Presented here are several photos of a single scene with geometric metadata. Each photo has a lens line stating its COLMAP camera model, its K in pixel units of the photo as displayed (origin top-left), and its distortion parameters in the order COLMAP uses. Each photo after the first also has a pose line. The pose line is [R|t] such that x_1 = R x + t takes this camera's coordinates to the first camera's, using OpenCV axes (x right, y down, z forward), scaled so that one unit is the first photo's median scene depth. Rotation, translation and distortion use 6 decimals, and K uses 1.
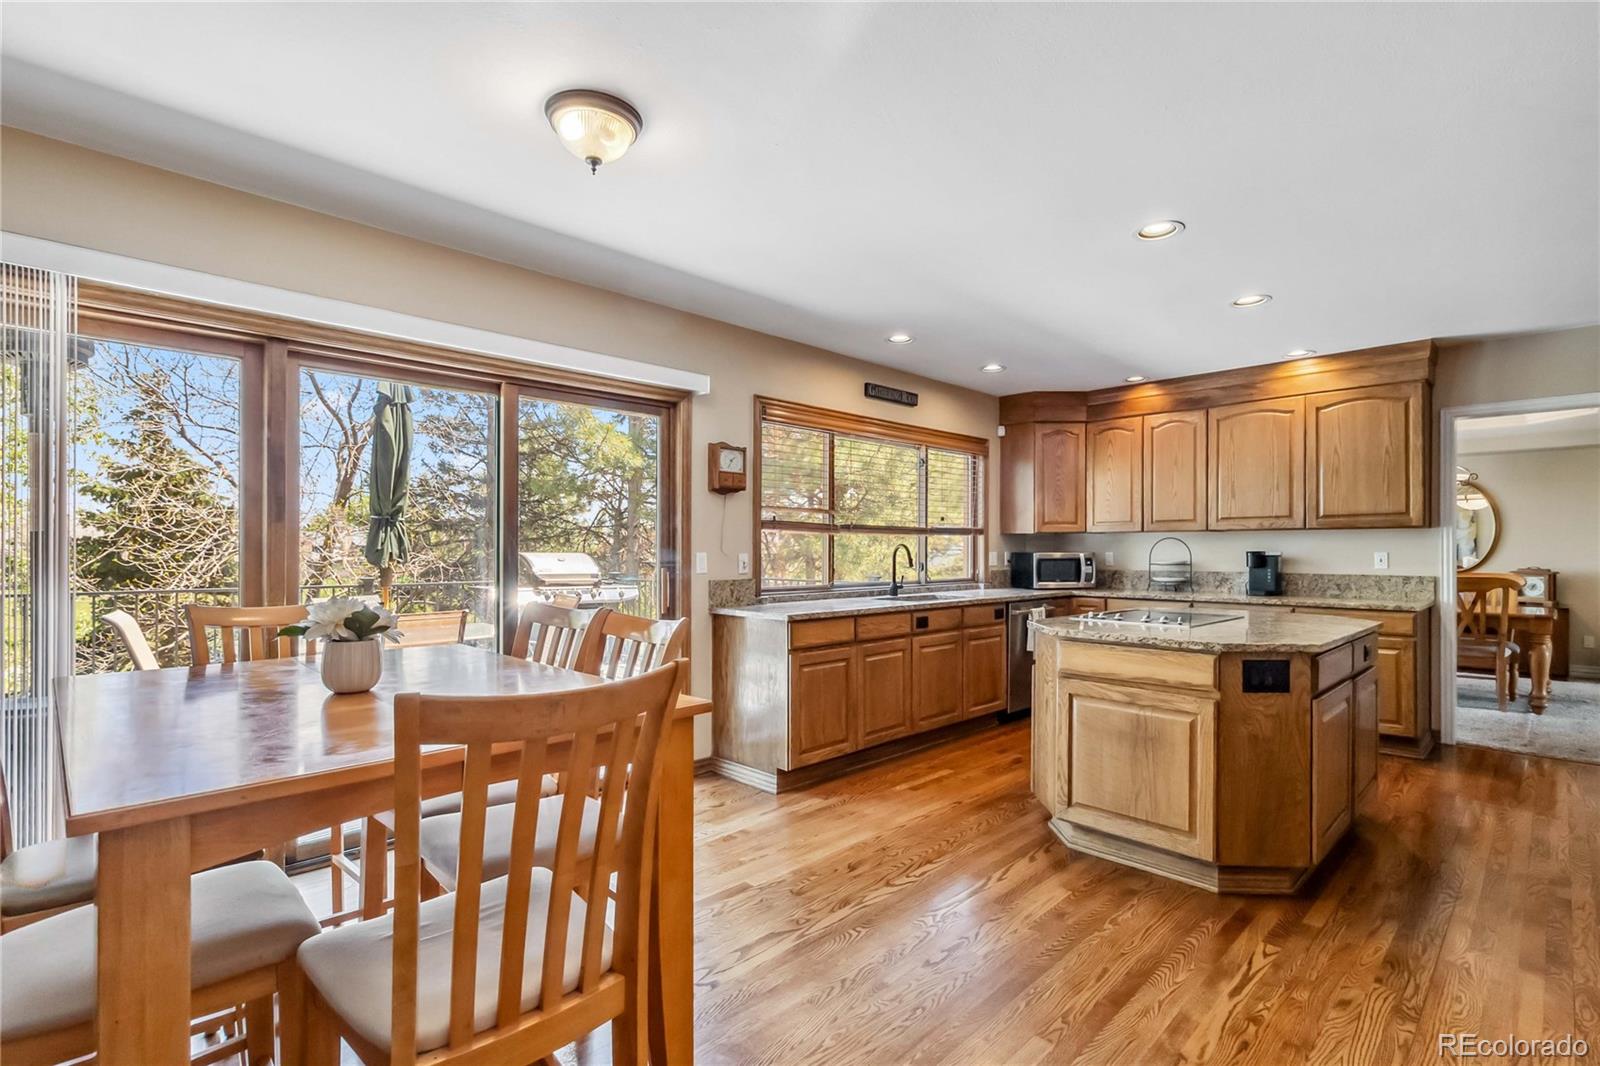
lens RADIAL K [[739.7, 0, 800.0], [0, 739.7, 533.0], [0, 0, 1]] dist [-0.001509, -0.000290]
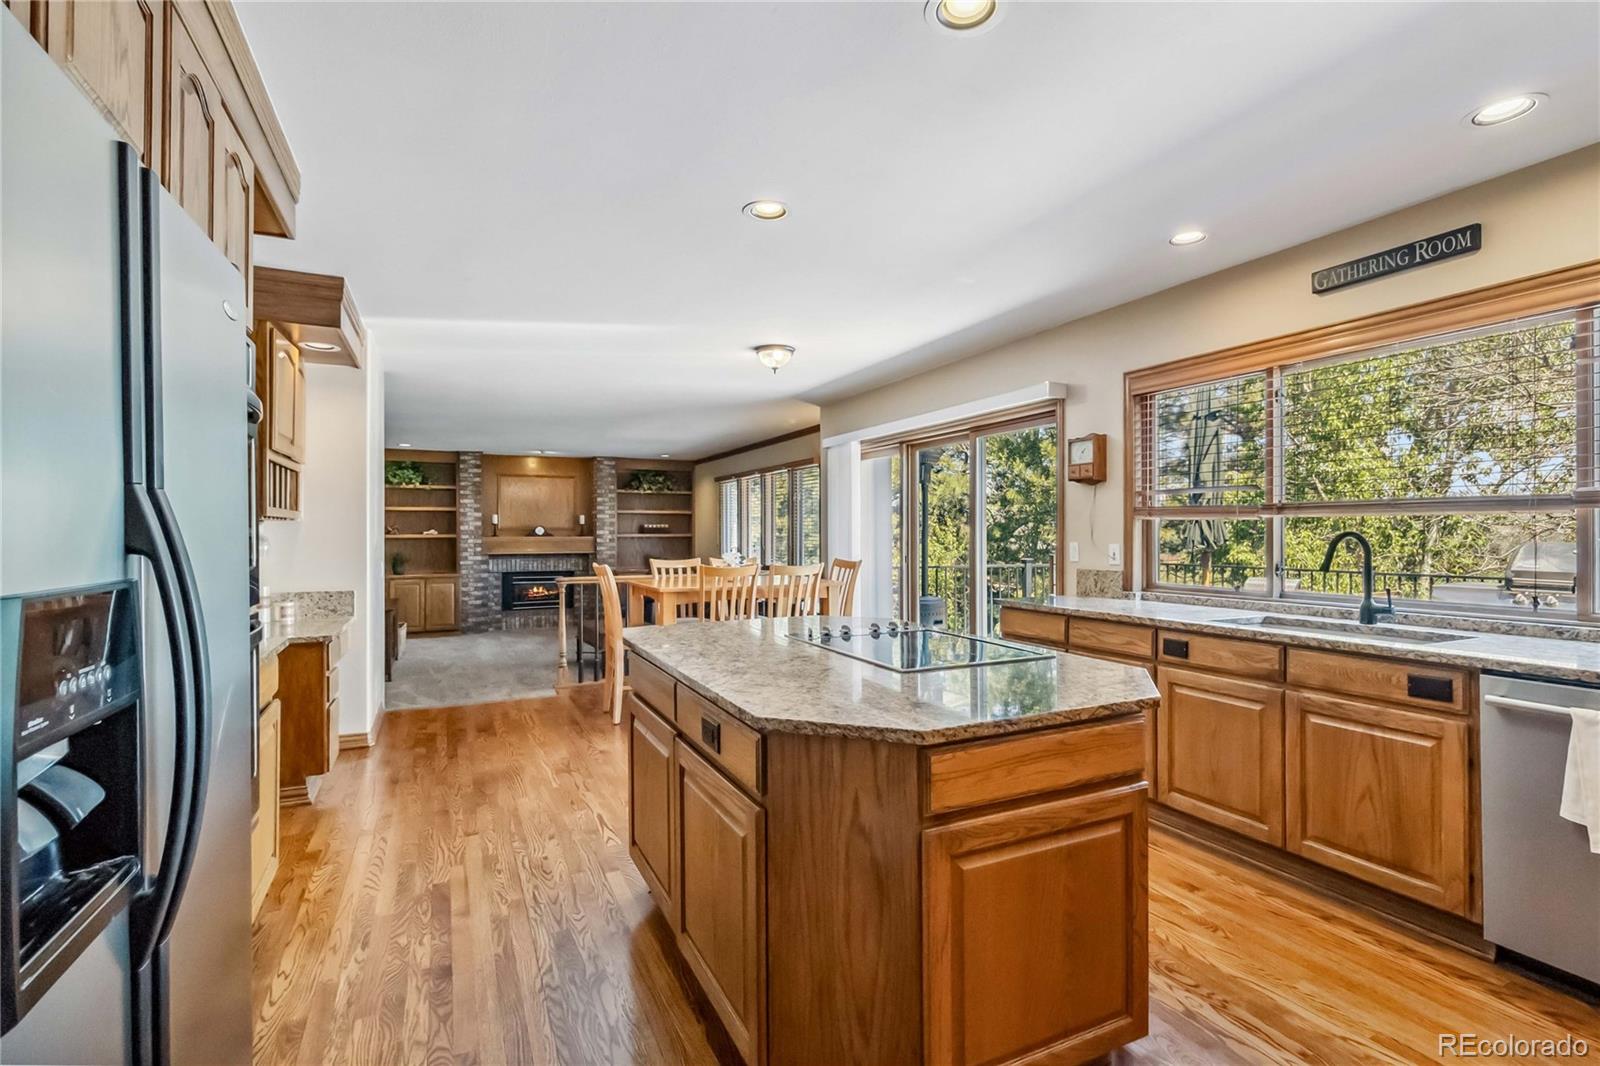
lens RADIAL K [[739.7, 0, 800.0], [0, 739.7, 533.0], [0, 0, 1]] dist [-0.001509, -0.000290]
pose [[-0.323683, -0.007284, -0.946138, 0.907907], [0.012332, 0.999853, -0.011916, 0.018058], [0.946085, -0.015525, -0.323545, 0.878593]]
